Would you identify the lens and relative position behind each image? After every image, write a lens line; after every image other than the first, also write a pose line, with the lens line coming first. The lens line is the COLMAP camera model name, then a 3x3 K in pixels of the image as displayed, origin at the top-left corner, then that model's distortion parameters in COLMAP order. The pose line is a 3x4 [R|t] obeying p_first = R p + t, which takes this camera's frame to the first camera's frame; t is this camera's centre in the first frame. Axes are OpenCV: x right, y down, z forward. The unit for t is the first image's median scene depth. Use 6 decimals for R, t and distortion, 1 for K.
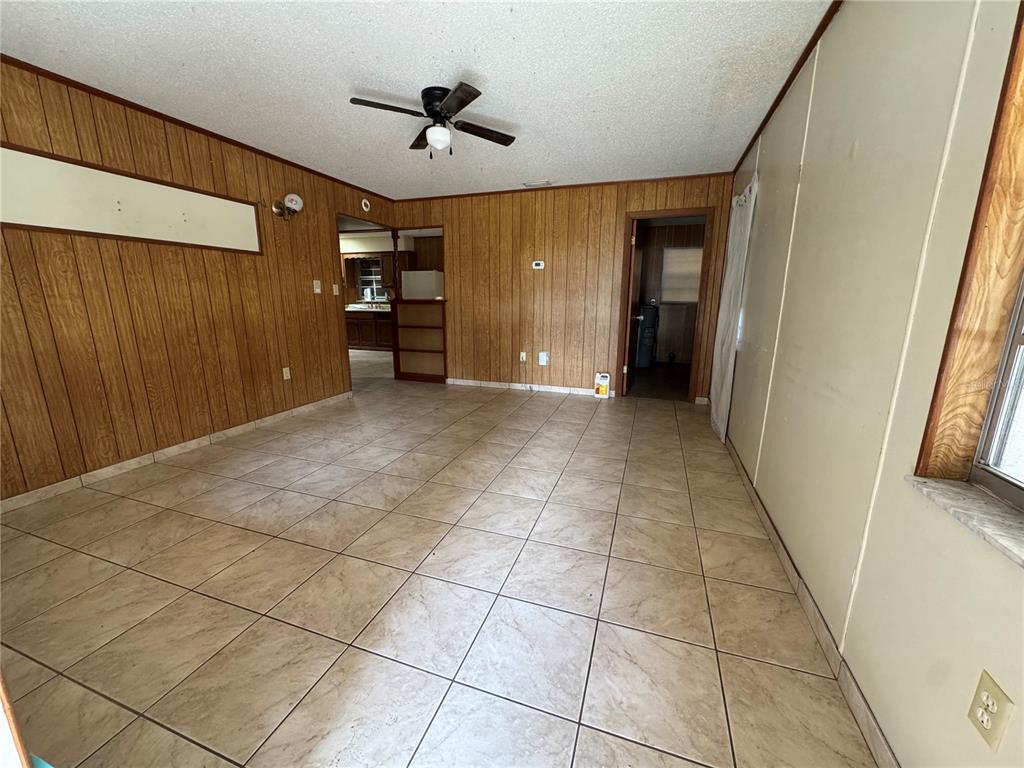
lens RADIAL K [[408.6, 0, 507.3], [0, 408.6, 386.7], [0, 0, 1]] dist [-0.001140, 0.001009]
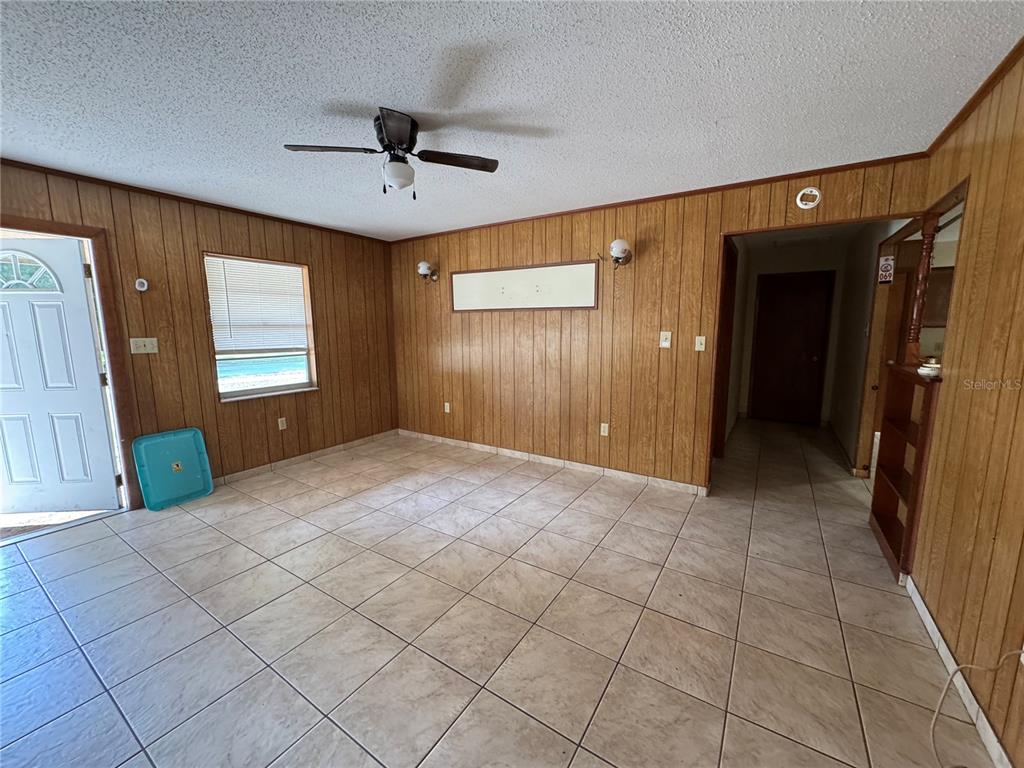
lens RADIAL K [[408.6, 0, 509.2], [0, 408.6, 381.4], [0, 0, 1]] dist [-0.001140, 0.001009]
pose [[-0.236640, 0.128756, -0.963028, 0.487961], [-0.208538, 0.961349, 0.179775, -0.316402], [0.948954, 0.243370, -0.200643, 1.148072]]
